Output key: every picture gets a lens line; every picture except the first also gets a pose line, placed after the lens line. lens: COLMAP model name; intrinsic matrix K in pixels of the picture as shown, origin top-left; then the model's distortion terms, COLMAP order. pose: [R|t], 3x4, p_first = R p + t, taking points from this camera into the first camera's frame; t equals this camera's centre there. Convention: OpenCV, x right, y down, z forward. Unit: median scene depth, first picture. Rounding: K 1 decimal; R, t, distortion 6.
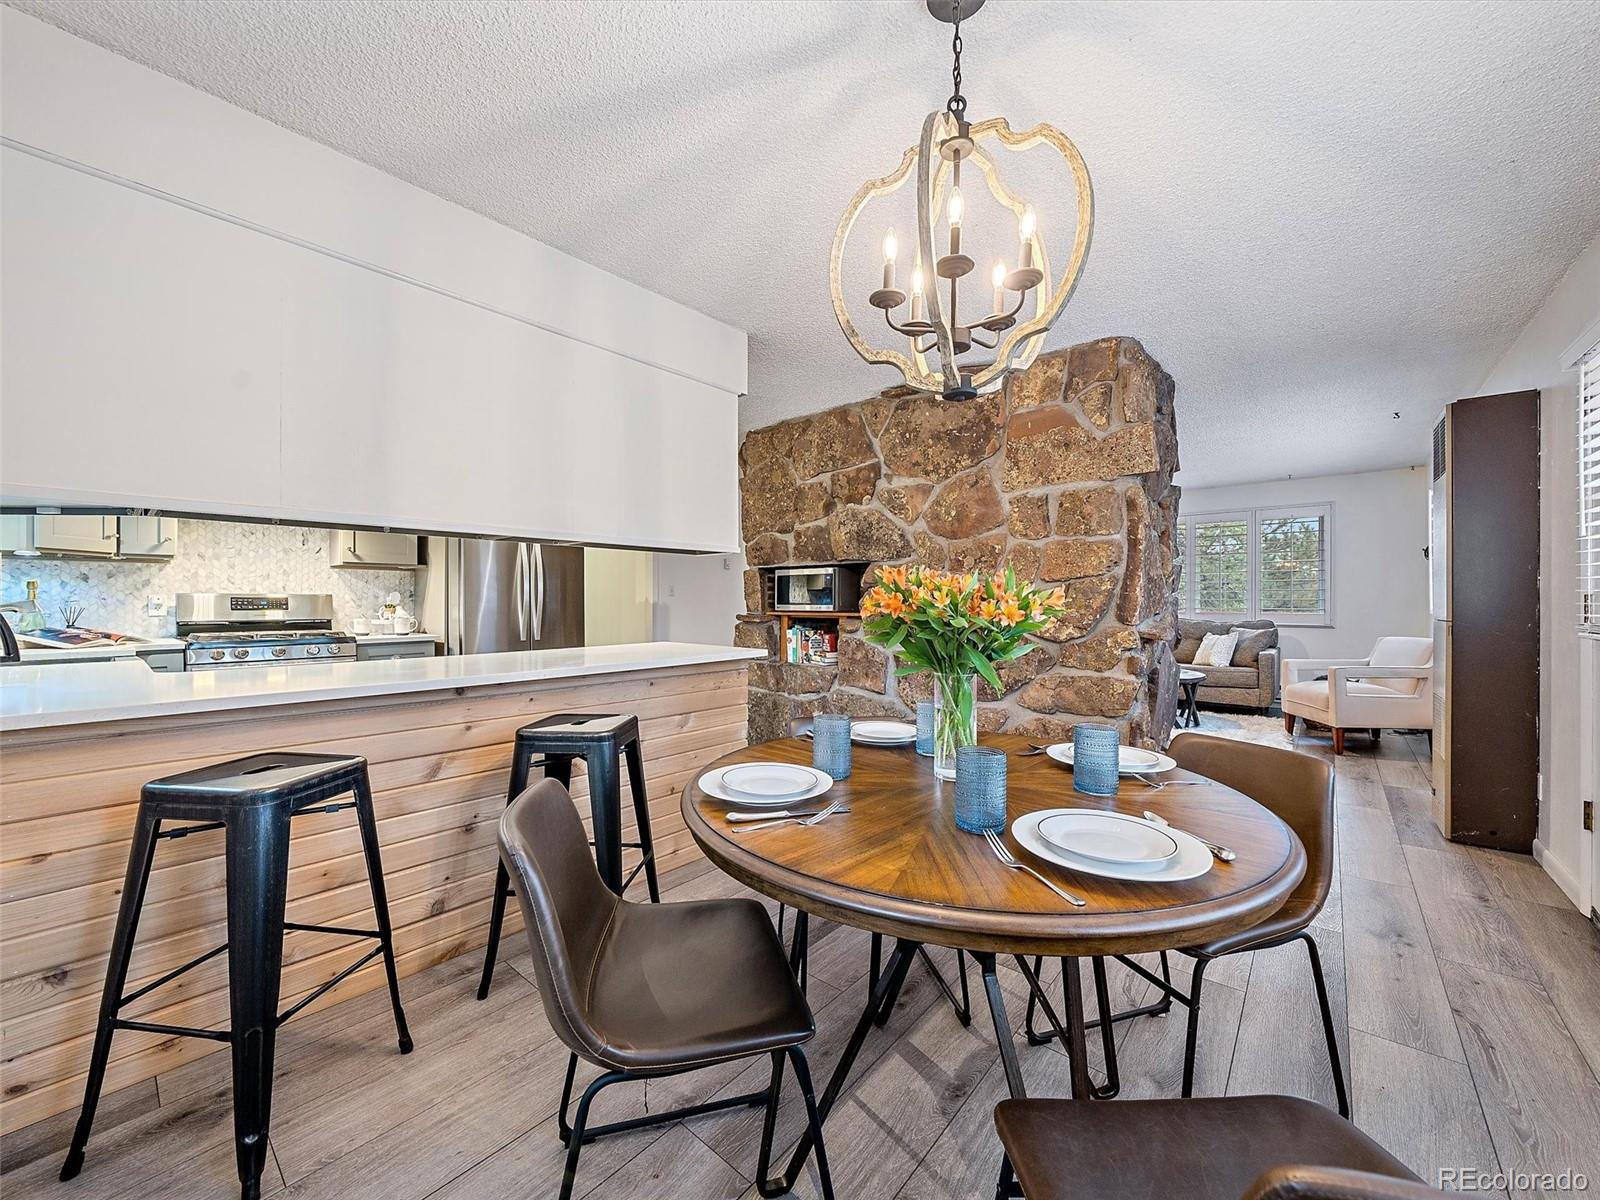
lens RADIAL K [[626.0, 0, 798.5], [0, 626.0, 598.9], [0, 0, 1]] dist [-0.008349, -0.000129]
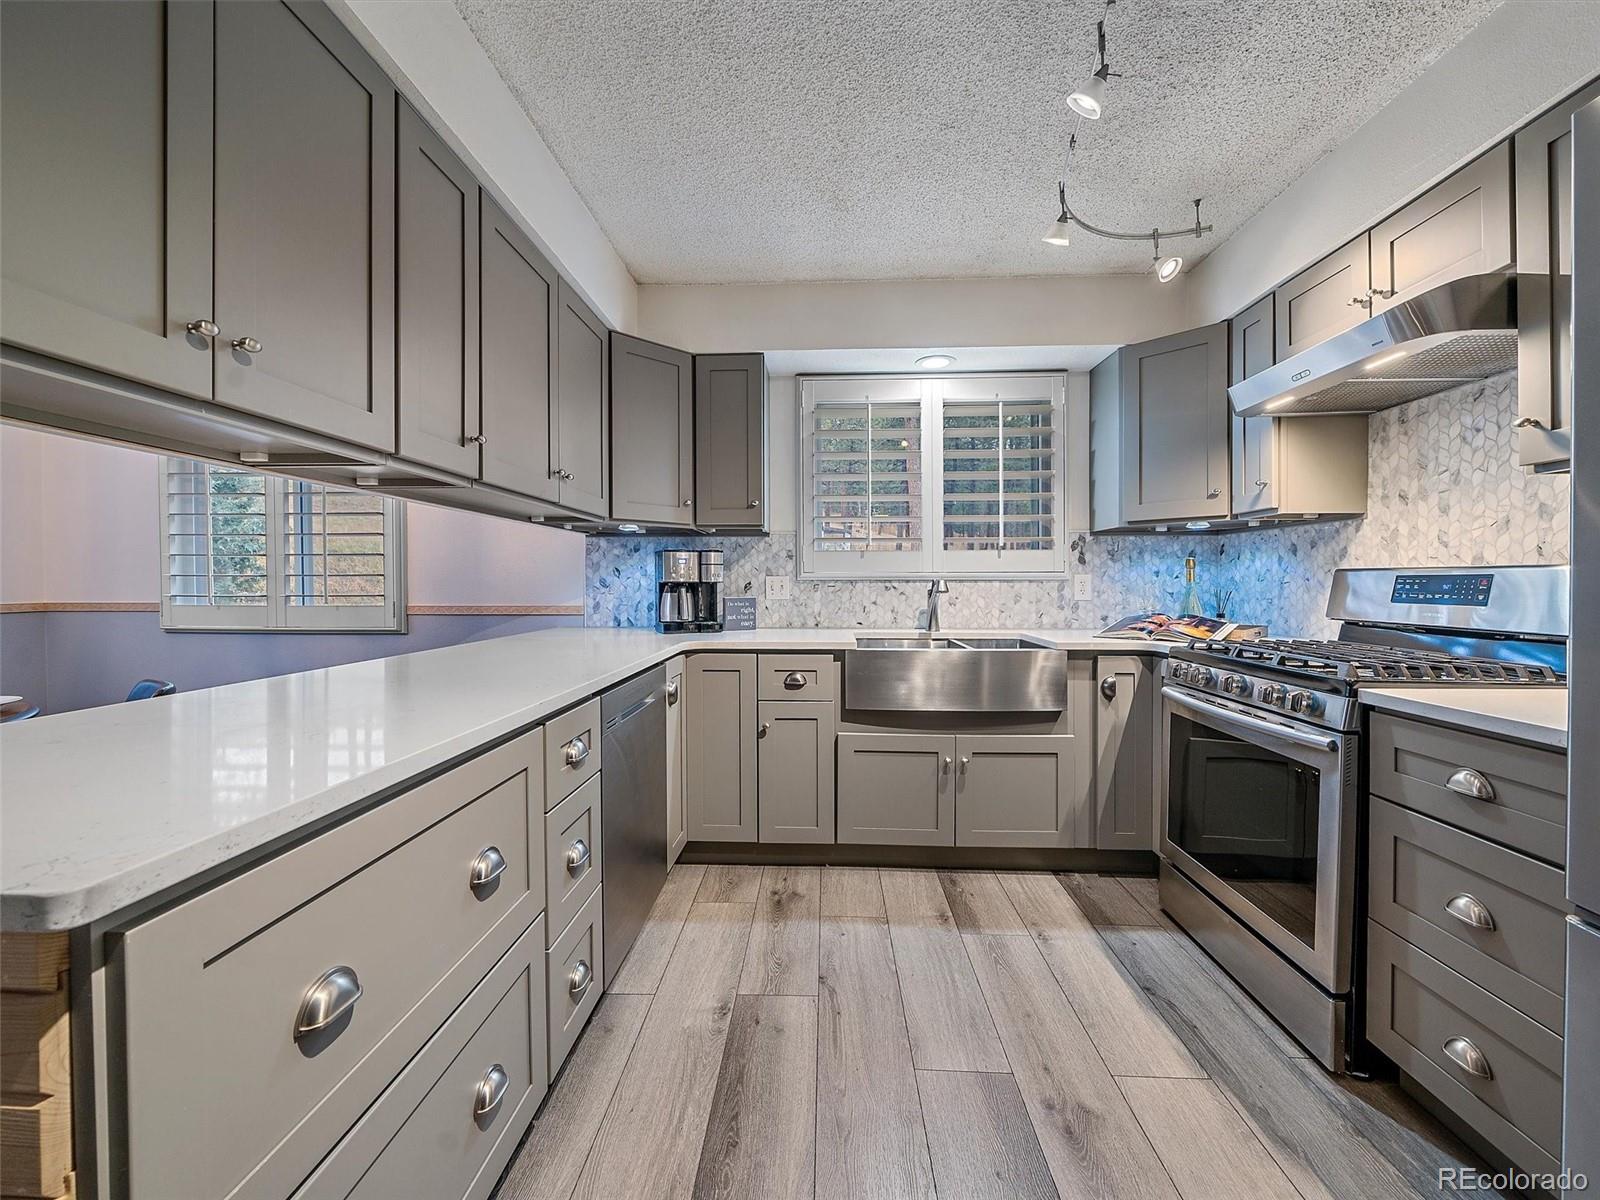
lens RADIAL K [[626.0, 0, 801.1], [0, 626.0, 585.6], [0, 0, 1]] dist [-0.008349, -0.000129]
pose [[-0.790327, 0.003695, -0.612675, -0.235923], [0.000351, 0.999984, 0.005577, 0.002713], [0.612686, 0.004192, -0.790316, 1.084742]]
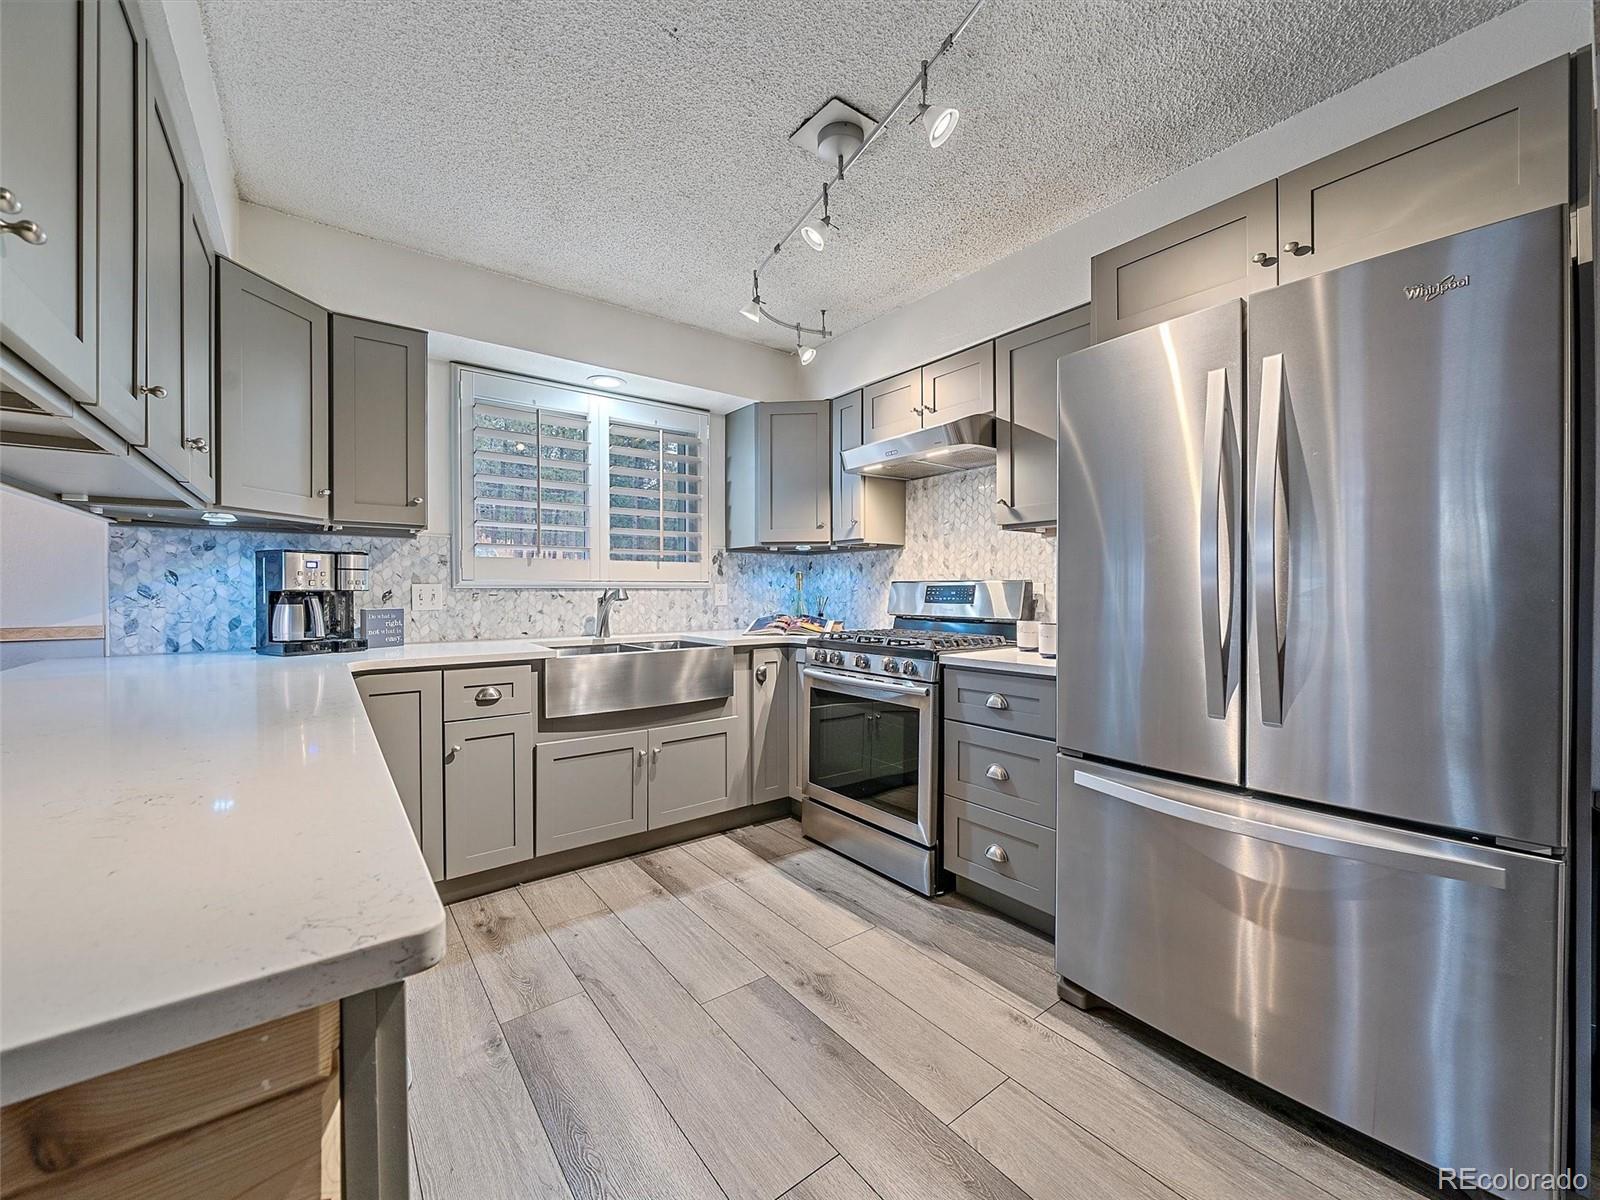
lens RADIAL K [[626.0, 0, 790.5], [0, 626.0, 595.1], [0, 0, 1]] dist [-0.008349, -0.000129]
pose [[-0.219230, 0.006971, -0.975648, -0.105287], [0.002004, 0.999976, 0.006694, 0.003654], [0.975671, -0.000488, -0.219239, 0.991065]]
